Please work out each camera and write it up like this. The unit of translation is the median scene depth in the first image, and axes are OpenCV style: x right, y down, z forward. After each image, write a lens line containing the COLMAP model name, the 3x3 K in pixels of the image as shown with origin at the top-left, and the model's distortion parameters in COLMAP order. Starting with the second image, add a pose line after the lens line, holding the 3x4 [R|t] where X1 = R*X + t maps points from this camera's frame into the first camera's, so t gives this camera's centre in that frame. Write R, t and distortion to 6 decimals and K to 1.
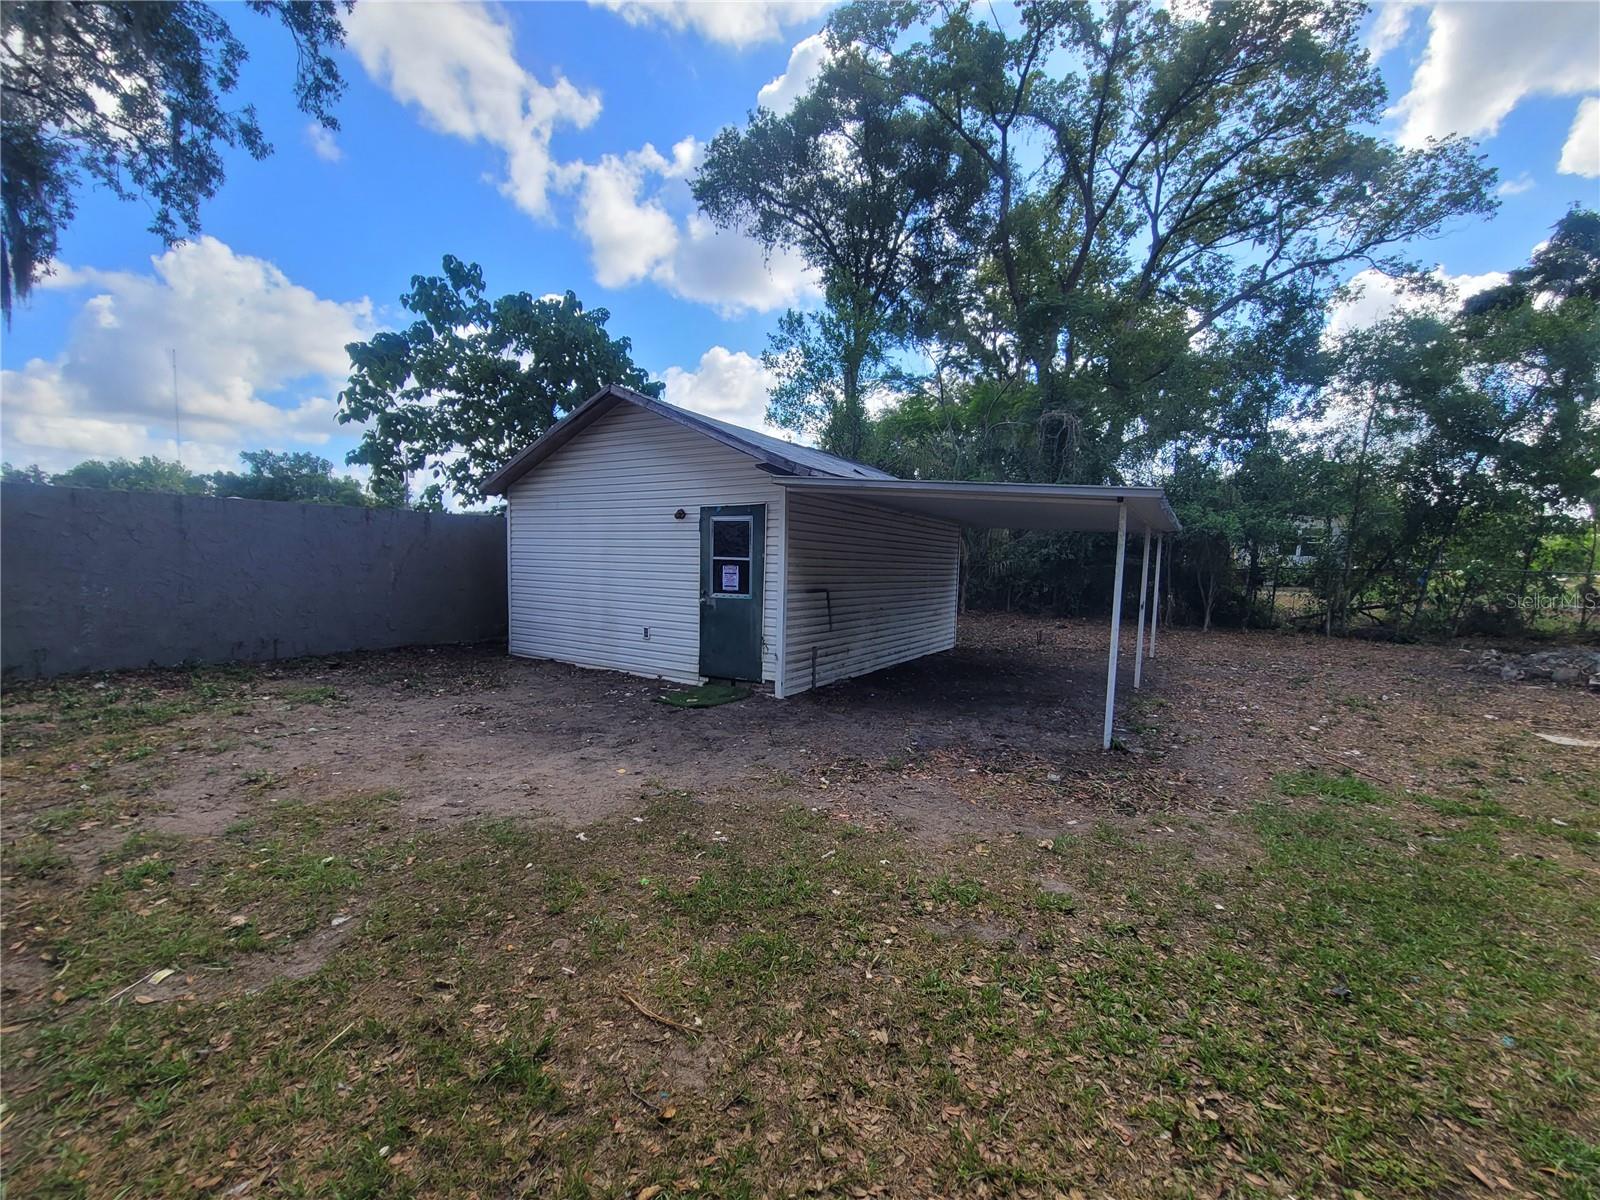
lens RADIAL K [[646.7, 0, 791.1], [0, 646.7, 605.4], [0, 0, 1]] dist [-0.000042, 0.000247]
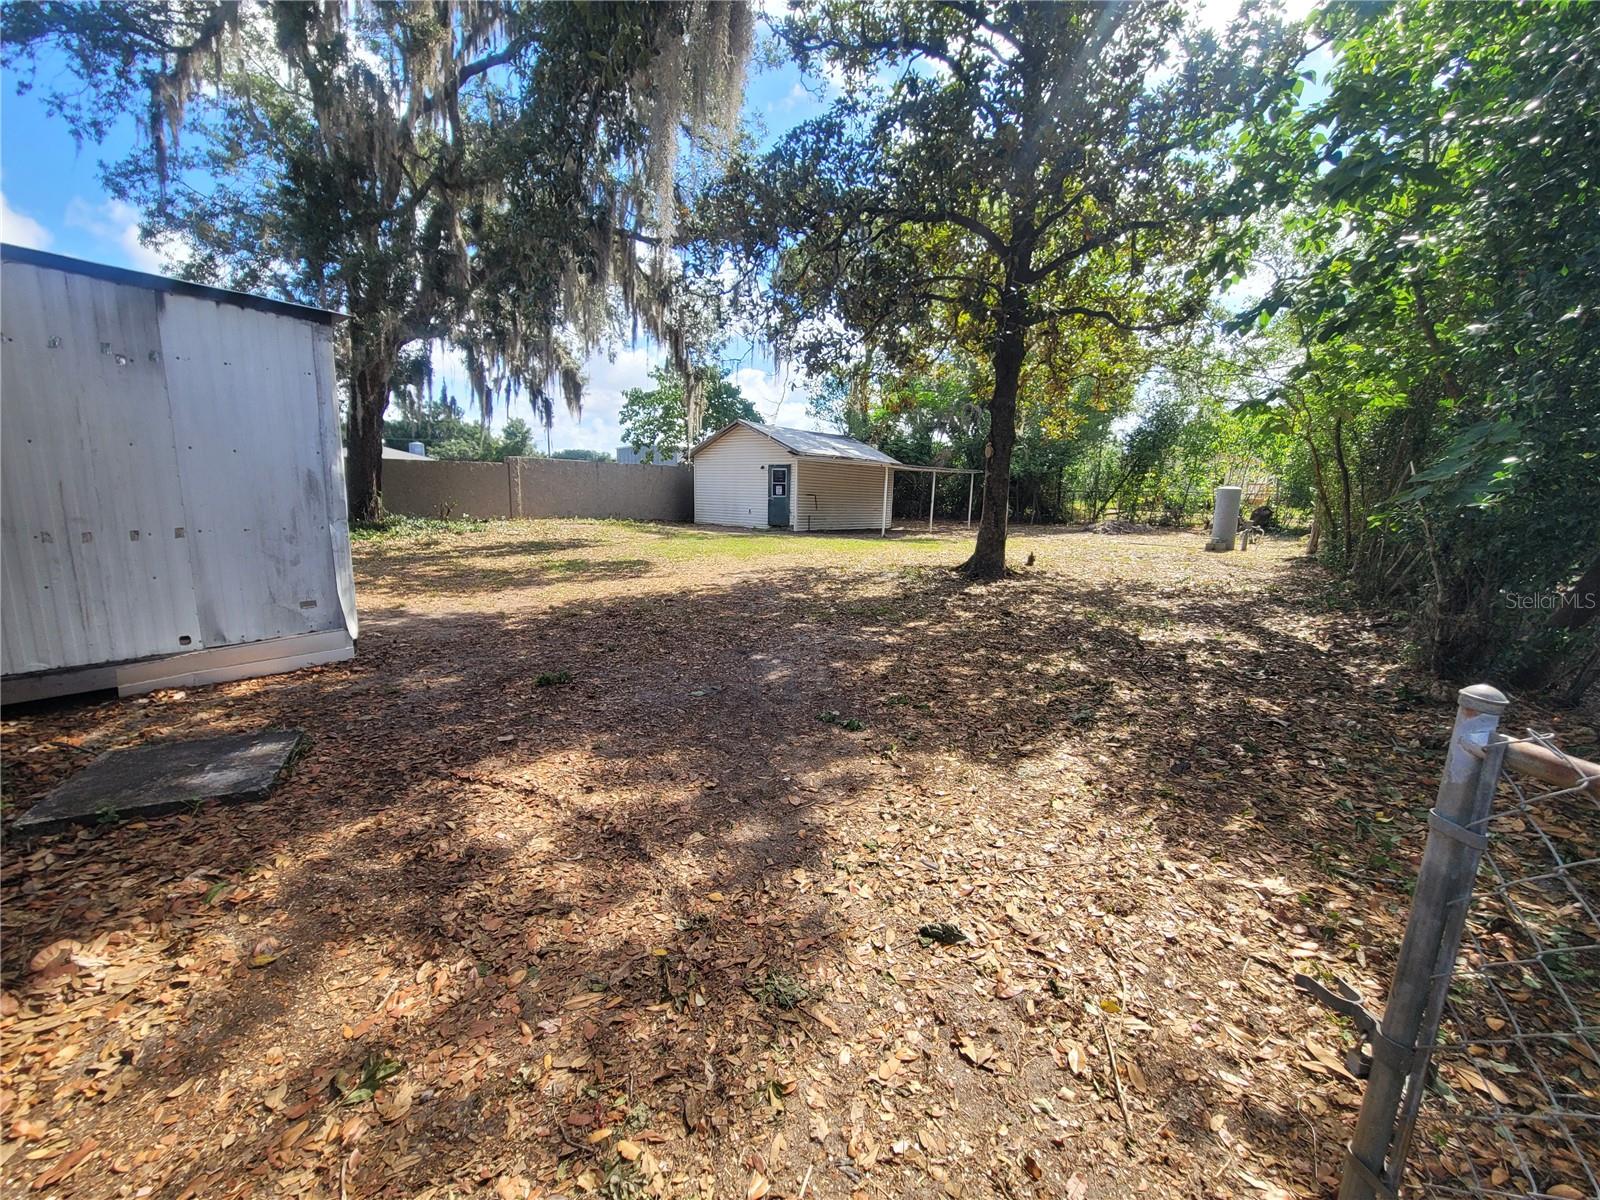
lens RADIAL K [[646.7, 0, 798.1], [0, 646.7, 603.5], [0, 0, 1]] dist [-0.000042, 0.000247]
pose [[0.992635, 0.029628, -0.117463, 0.333359], [-0.019418, 0.996007, 0.087133, 0.202635], [0.119575, -0.084210, 0.989247, -1.823423]]
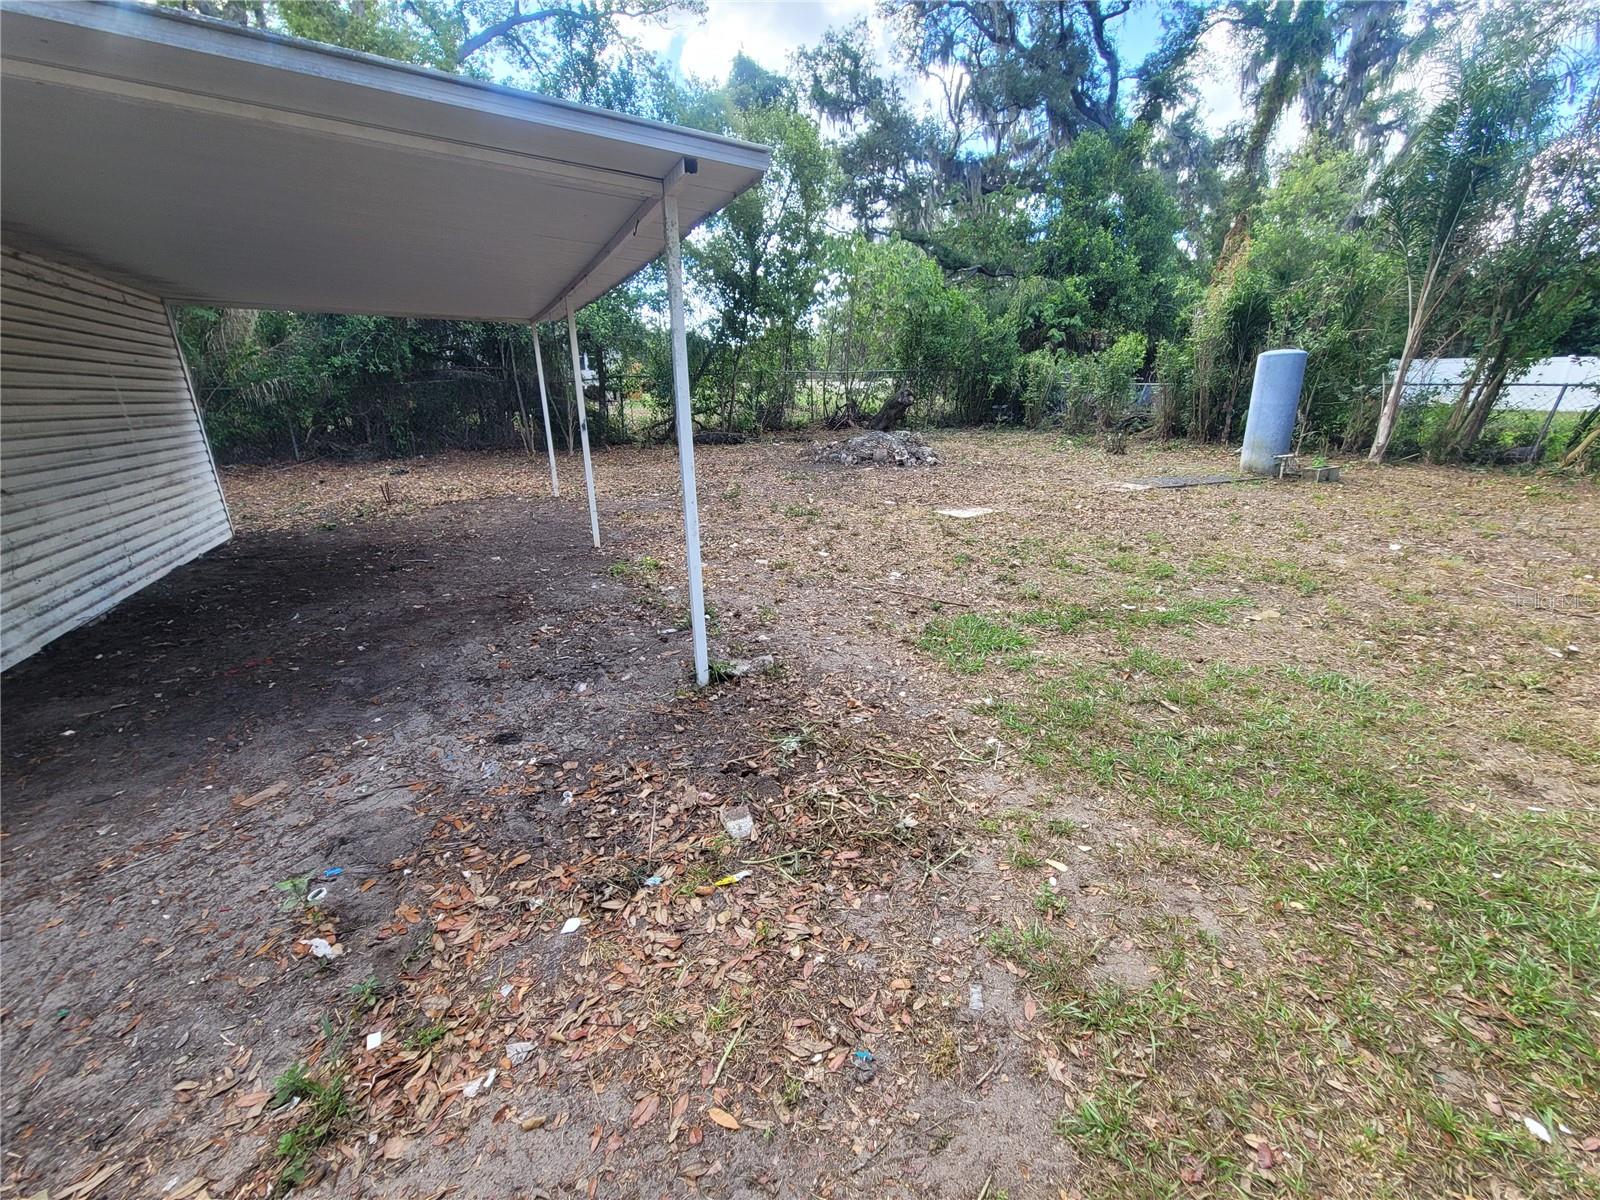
lens RADIAL K [[646.7, 0, 796.0], [0, 646.7, 604.0], [0, 0, 1]] dist [-0.000042, 0.000247]
pose [[0.526559, -0.302094, 0.794654, 0.093026], [0.092006, 0.949495, 0.299992, -0.006002], [-0.845145, -0.084851, 0.527759, 0.579313]]
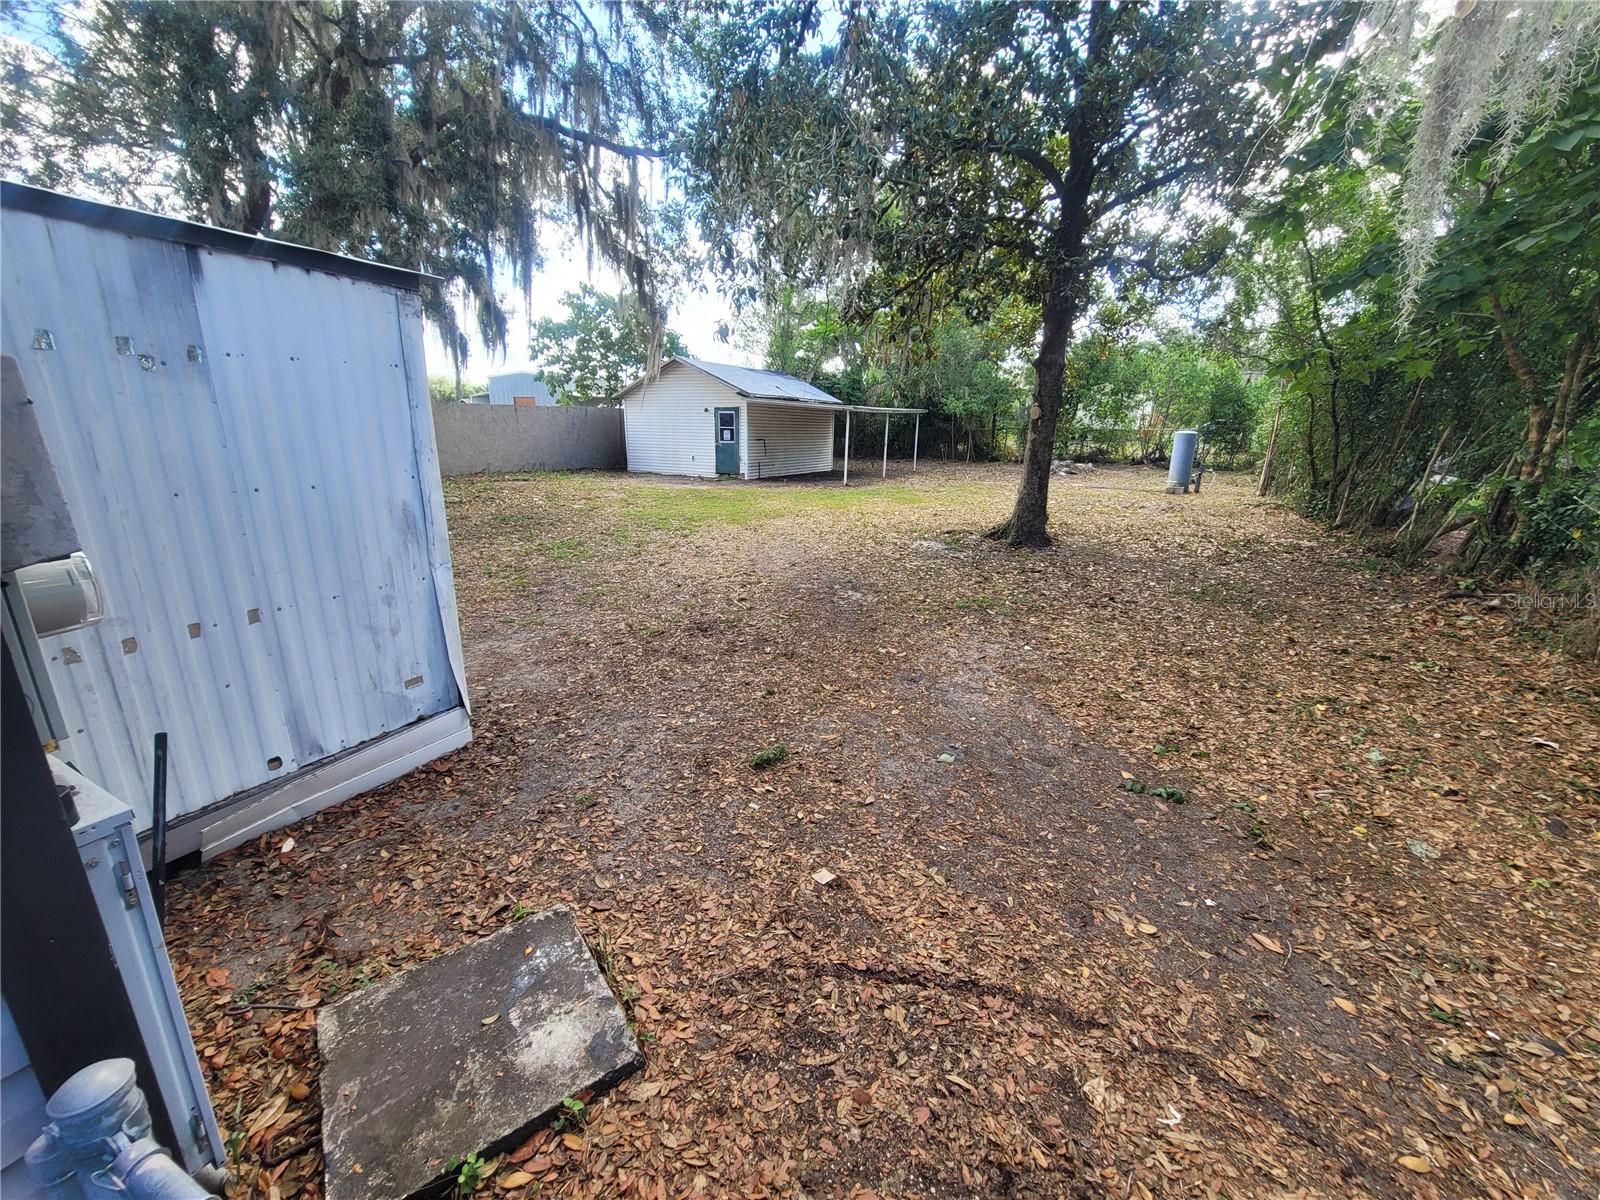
lens RADIAL K [[646.7, 0, 789.2], [0, 646.7, 603.1], [0, 0, 1]] dist [-0.000042, 0.000247]
pose [[0.998969, -0.019685, 0.040917, 0.039925], [0.011477, 0.981343, 0.191920, 0.124884], [-0.043932, -0.191253, 0.980557, -1.717506]]
